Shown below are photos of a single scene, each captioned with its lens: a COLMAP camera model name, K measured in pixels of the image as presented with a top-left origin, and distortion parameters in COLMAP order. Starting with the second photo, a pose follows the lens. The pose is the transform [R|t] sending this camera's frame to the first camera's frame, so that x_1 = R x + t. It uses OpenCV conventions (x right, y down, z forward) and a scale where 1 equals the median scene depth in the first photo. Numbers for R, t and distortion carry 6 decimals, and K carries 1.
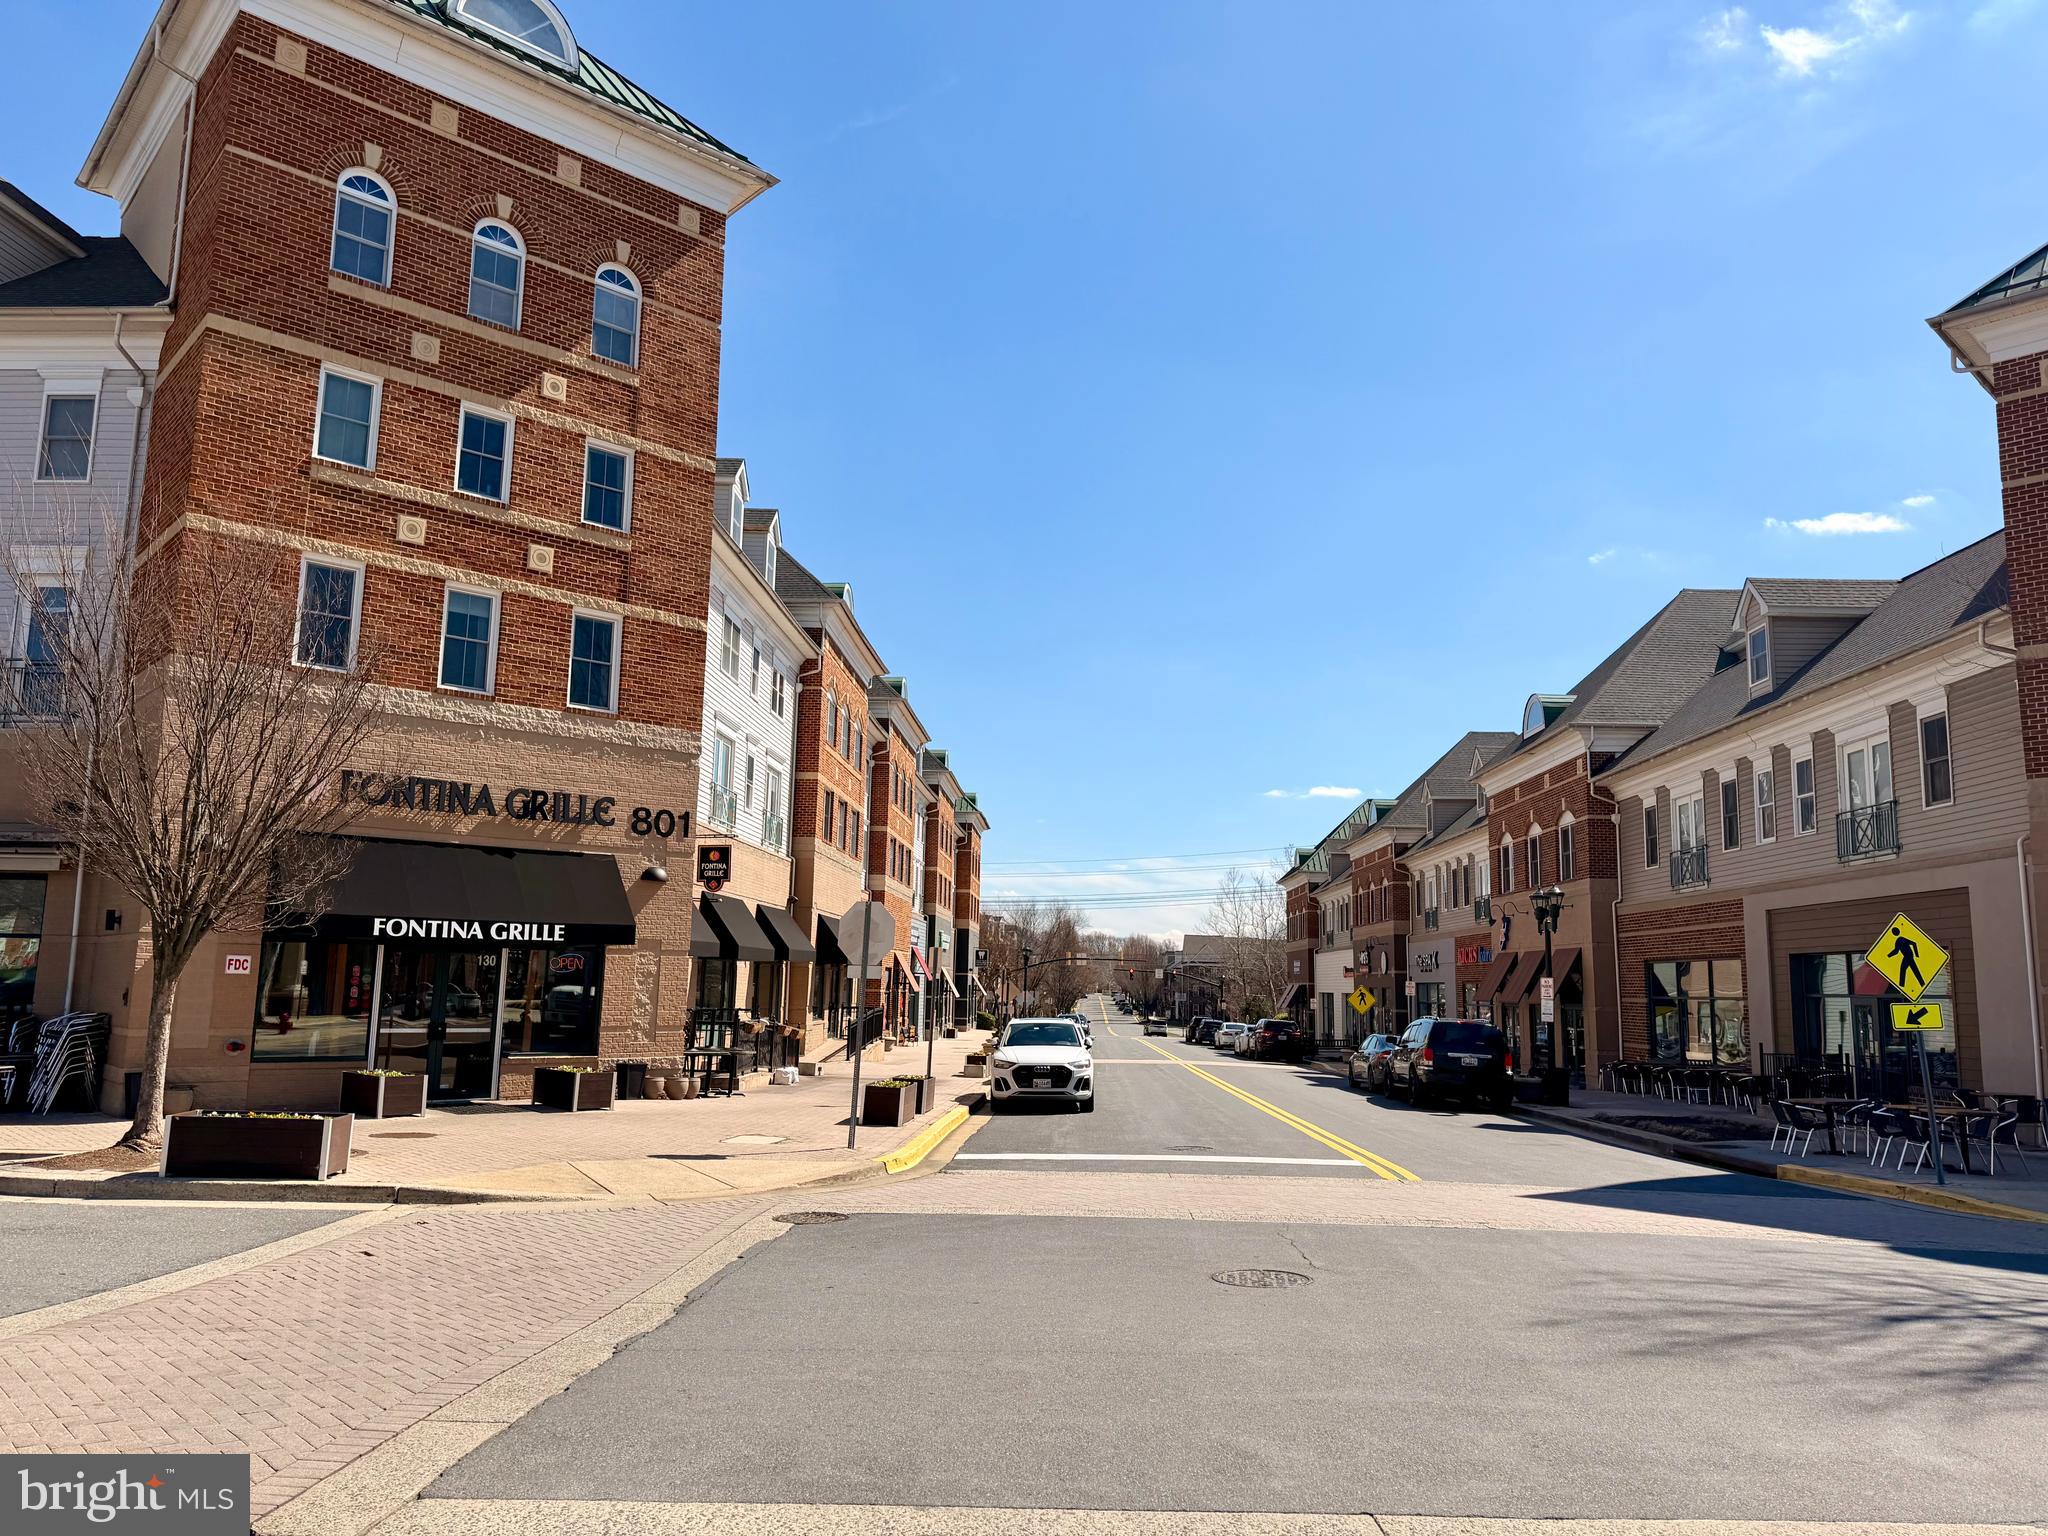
lens RADIAL K [[1435.4, 0, 1024.0], [0, 1435.4, 768.0], [0, 0, 1]] dist [0.008421, 0.001831]
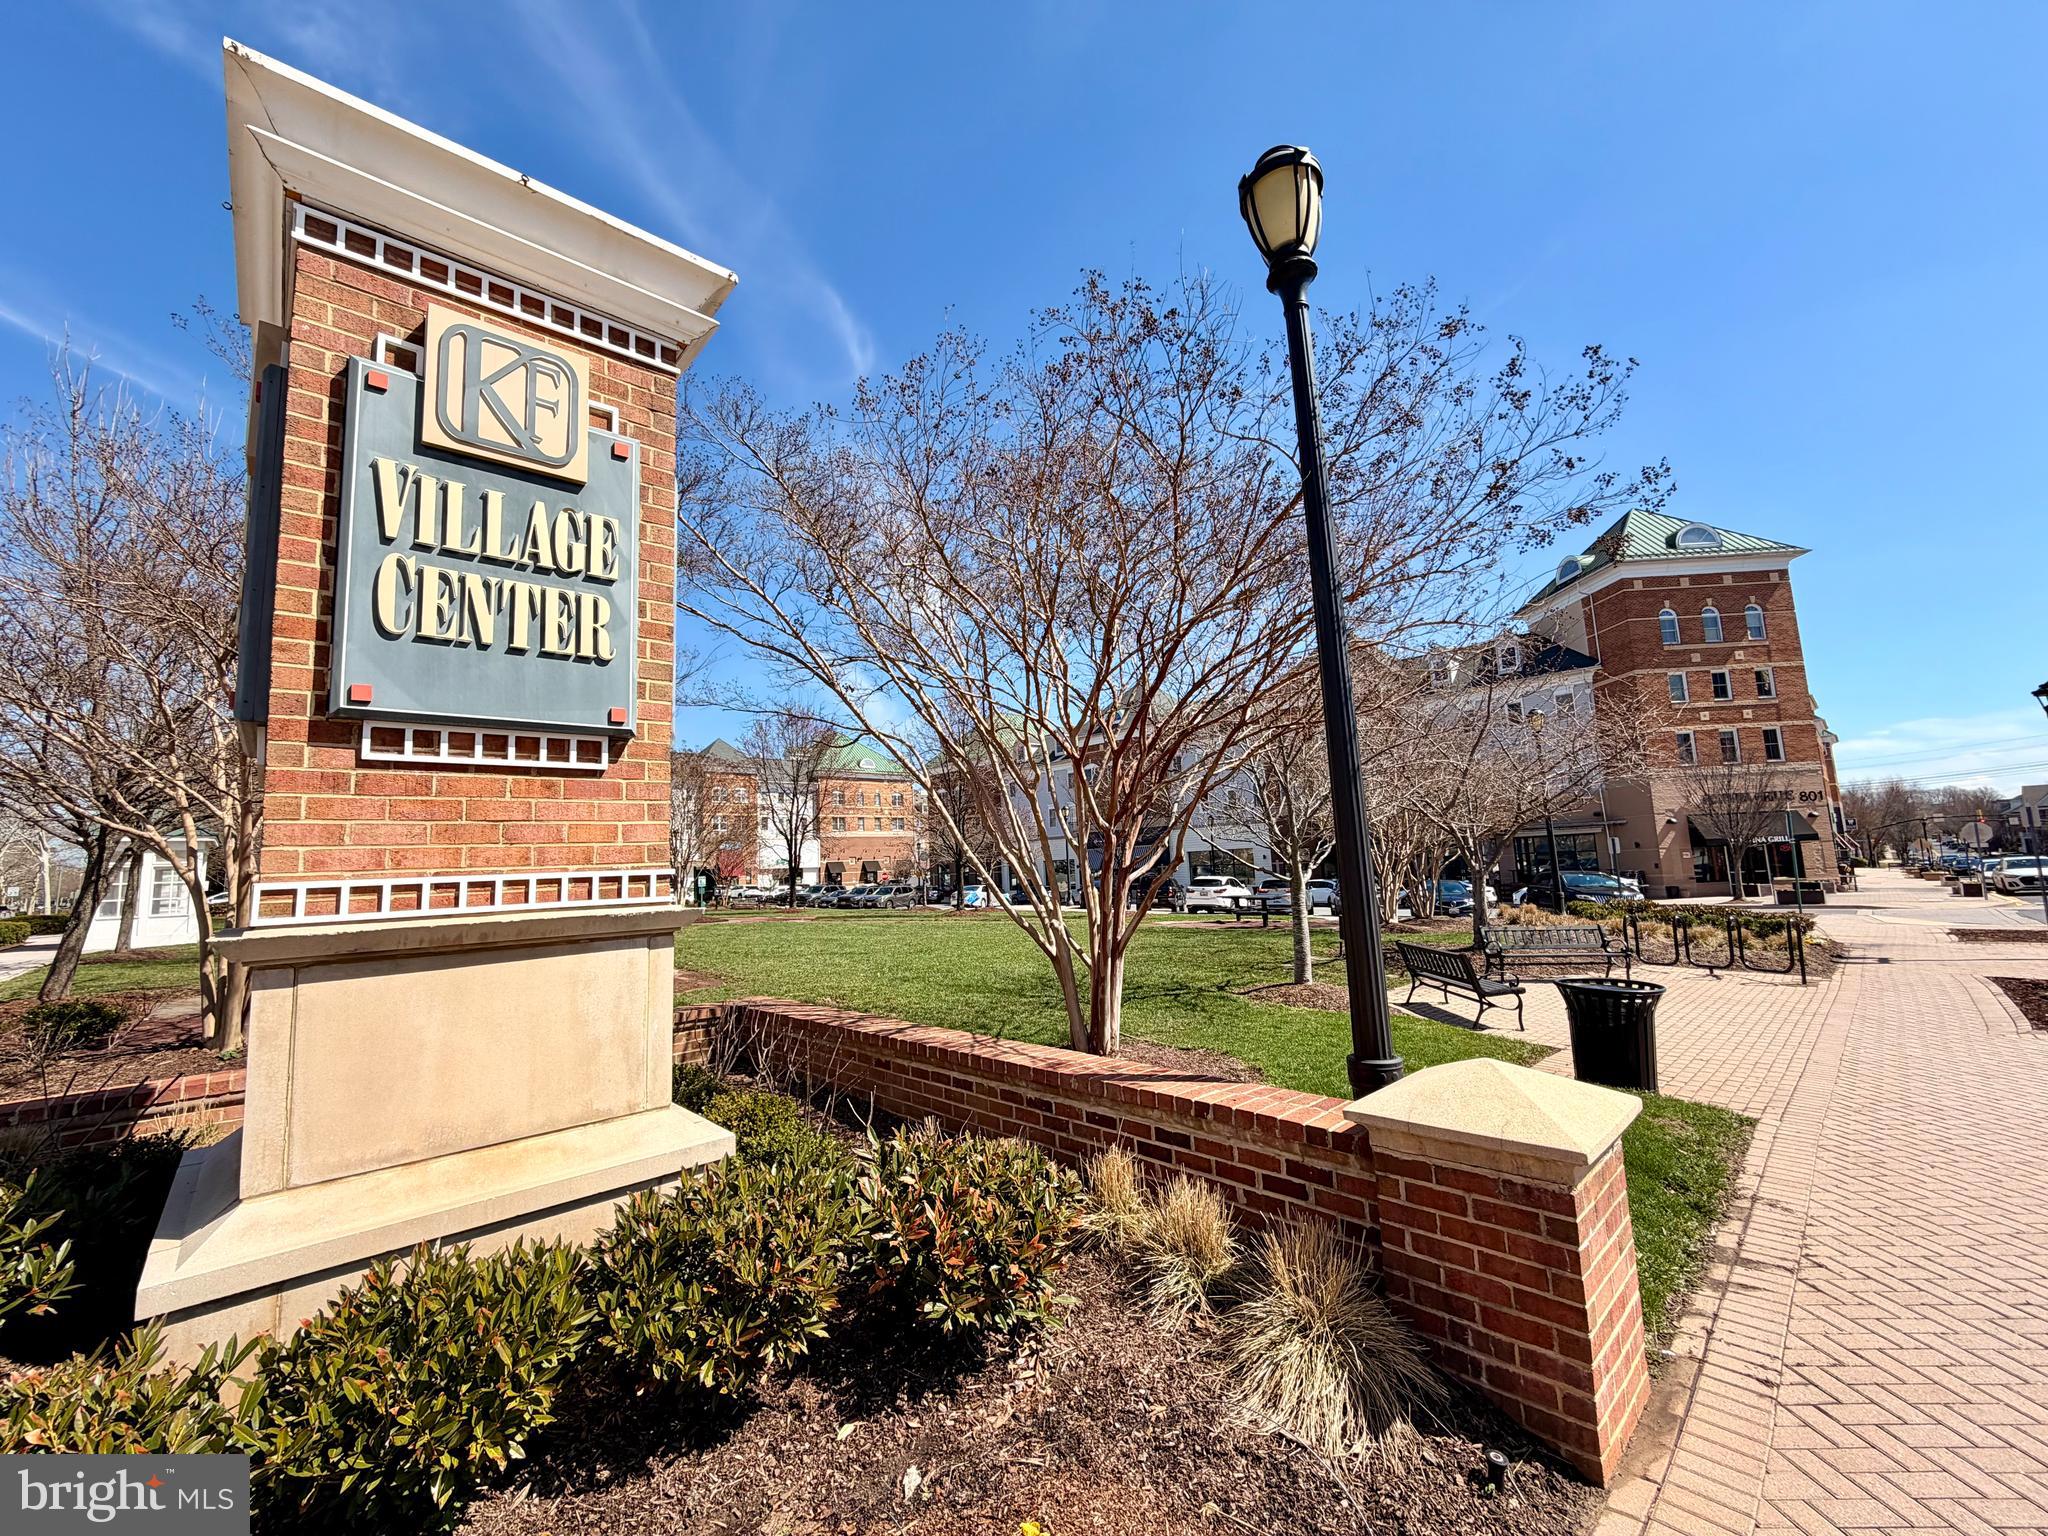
lens RADIAL K [[812.3, 0, 1024.0], [0, 812.3, 768.0], [0, 0, 1]] dist [-0.002287, -0.000015]
pose [[0.709747, -0.135667, -0.691270, -0.265046], [0.159759, 0.986711, -0.029621, -0.235671], [0.686102, -0.089414, 0.721989, -1.315323]]
